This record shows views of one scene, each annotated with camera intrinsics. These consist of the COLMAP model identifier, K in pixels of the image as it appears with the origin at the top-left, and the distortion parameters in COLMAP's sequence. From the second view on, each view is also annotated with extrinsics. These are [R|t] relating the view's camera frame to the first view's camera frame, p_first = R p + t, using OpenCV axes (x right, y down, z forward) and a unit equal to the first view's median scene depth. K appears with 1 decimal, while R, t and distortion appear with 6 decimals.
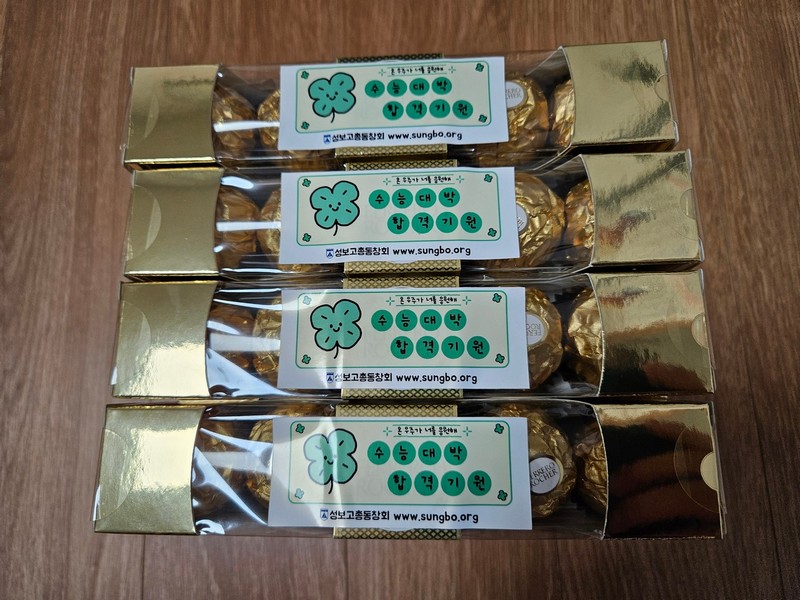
lens RADIAL K [[540.9, 0, 400.0], [0, 540.9, 300.0], [0, 0, 1]] dist [-0.005663, -0.001886]
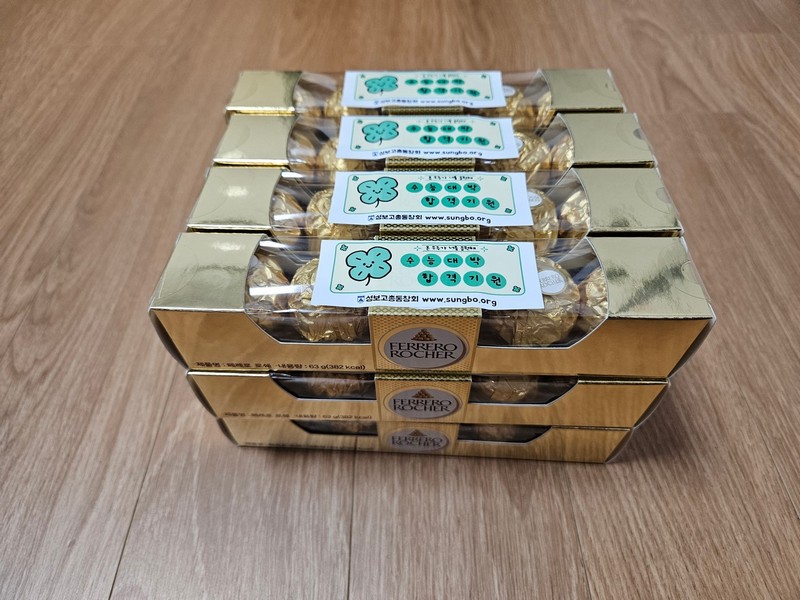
lens RADIAL K [[530.8, 0, 409.0], [0, 530.8, 300.1], [0, 0, 1]] dist [0.002113, -0.003429]
pose [[0.998828, 0.046222, 0.014385, -0.032635], [-0.034665, 0.890371, -0.453914, 0.529583], [-0.033789, 0.452883, 0.890929, 0.004058]]
